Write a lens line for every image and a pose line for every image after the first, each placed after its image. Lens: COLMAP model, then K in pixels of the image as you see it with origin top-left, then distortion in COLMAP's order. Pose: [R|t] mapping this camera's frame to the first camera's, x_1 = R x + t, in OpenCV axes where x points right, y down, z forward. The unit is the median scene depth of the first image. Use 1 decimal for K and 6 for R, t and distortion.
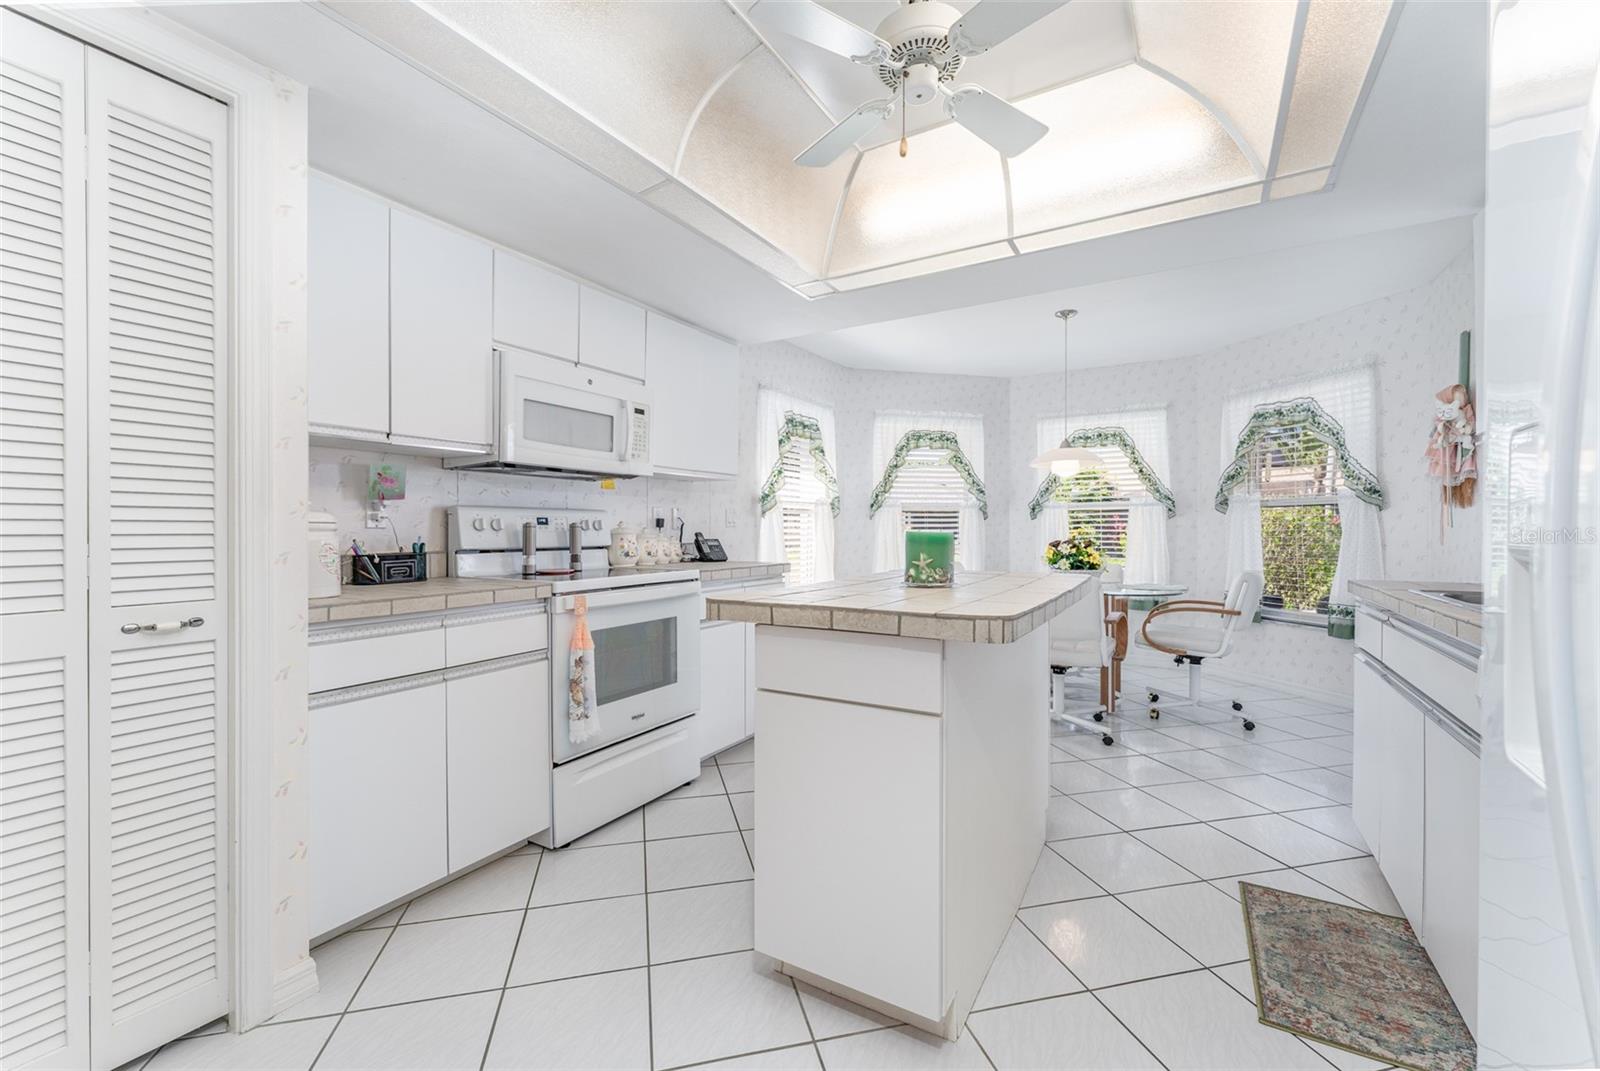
lens RADIAL K [[665.8, 0, 801.4], [0, 665.8, 535.5], [0, 0, 1]] dist [0.000591, 0.000402]
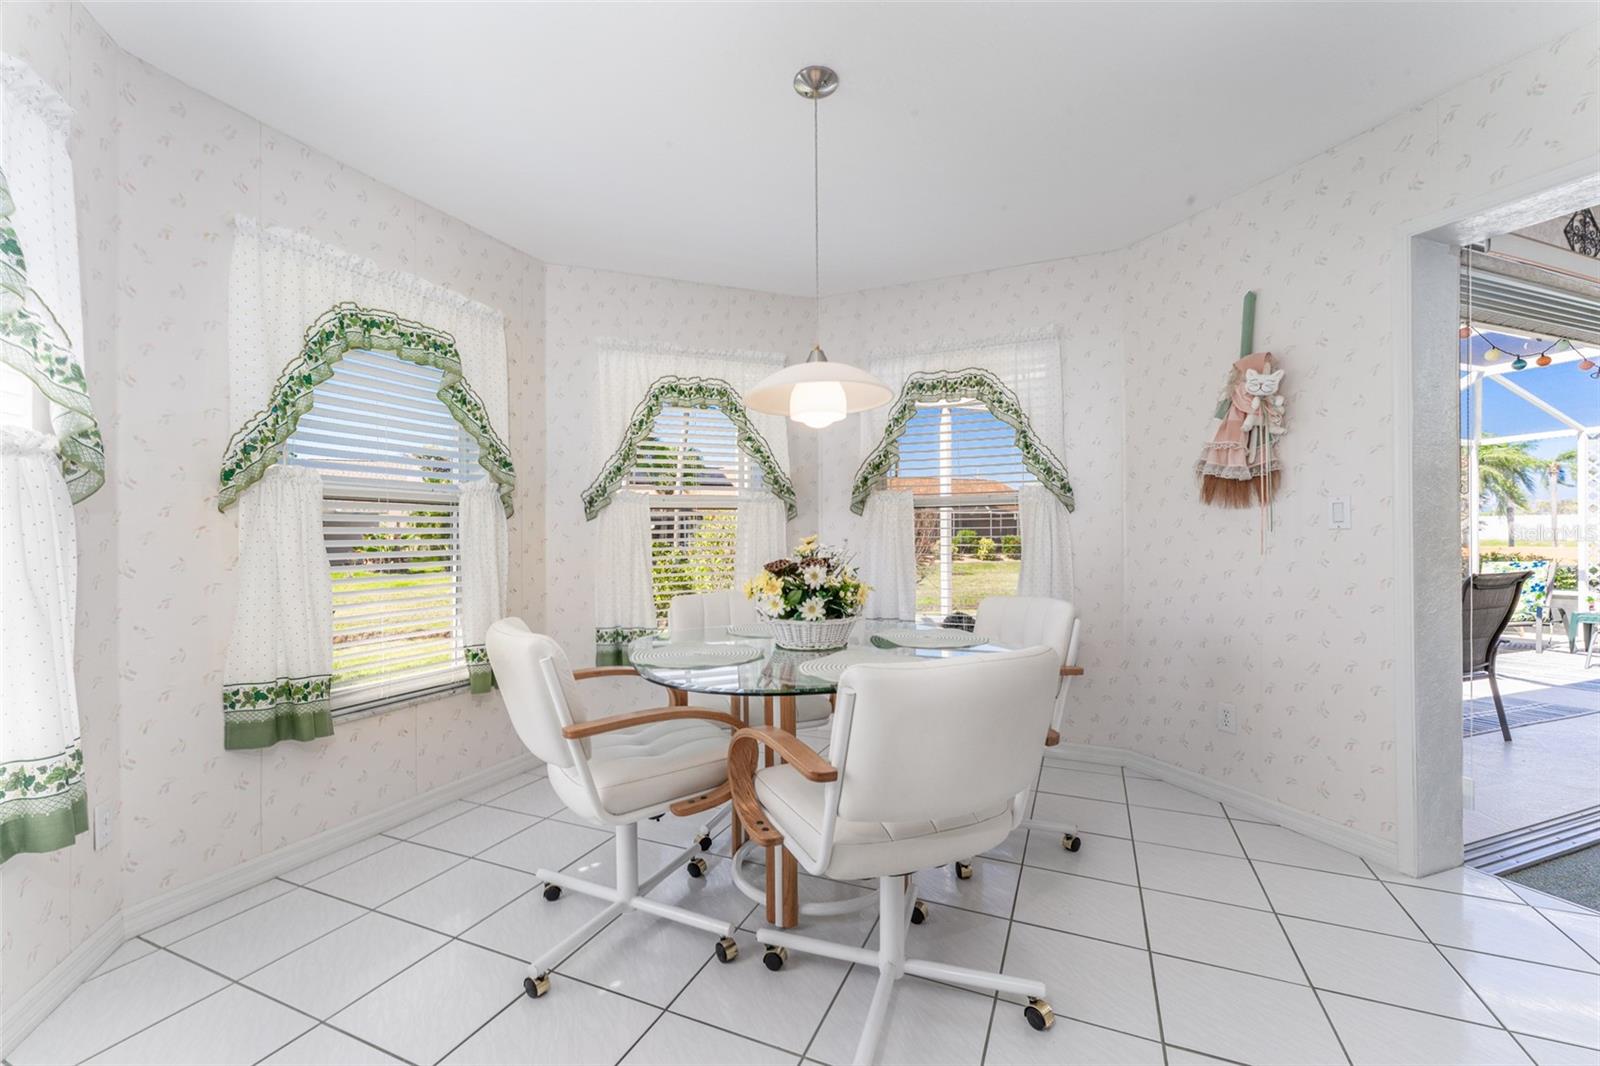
lens RADIAL K [[638.4, 0, 804.5], [0, 638.4, 540.6], [0, 0, 1]] dist [-0.001575, 0.000213]
pose [[0.609222, -0.008927, 0.792949, 0.020160], [0.014203, 0.999899, 0.000345, -0.004219], [-0.792872, 0.011052, 0.609287, 0.535180]]
